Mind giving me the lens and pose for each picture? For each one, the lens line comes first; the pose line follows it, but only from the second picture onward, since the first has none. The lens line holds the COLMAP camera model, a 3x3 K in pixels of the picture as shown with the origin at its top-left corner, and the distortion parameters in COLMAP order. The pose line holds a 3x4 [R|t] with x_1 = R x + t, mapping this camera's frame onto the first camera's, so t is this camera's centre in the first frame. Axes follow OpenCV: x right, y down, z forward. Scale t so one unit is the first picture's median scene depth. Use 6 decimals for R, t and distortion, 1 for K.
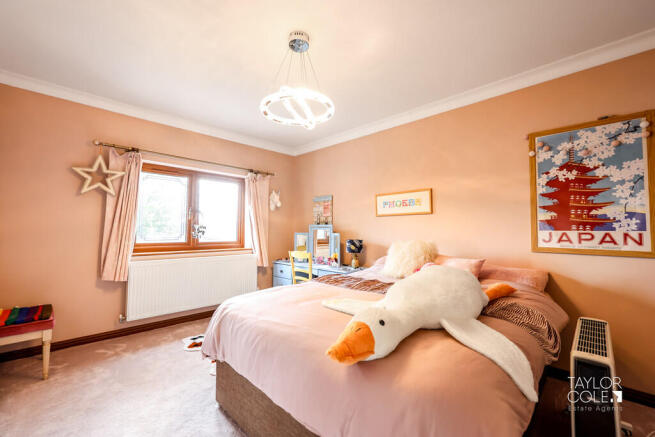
lens RADIAL K [[261.2, 0, 324.3], [0, 261.2, 217.2], [0, 0, 1]] dist [0.000377, 0.000100]
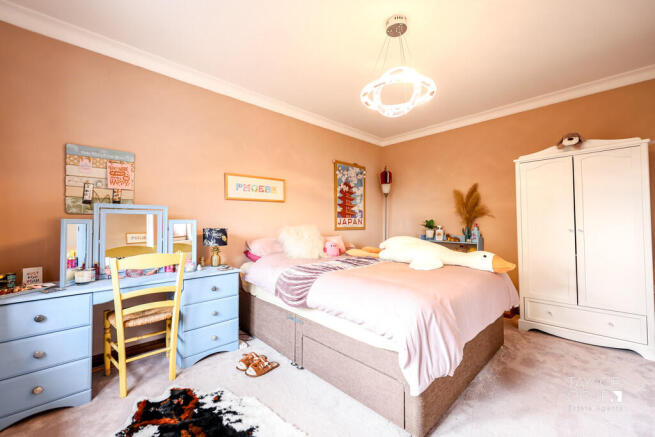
lens RADIAL K [[261.2, 0, 324.3], [0, 261.2, 217.2], [0, 0, 1]] dist [0.000377, 0.000100]
pose [[0.055116, 0.021039, 0.998258, -0.935248], [-0.043254, 0.998890, -0.018664, 0.085689], [-0.997543, -0.042150, 0.055965, 1.010492]]
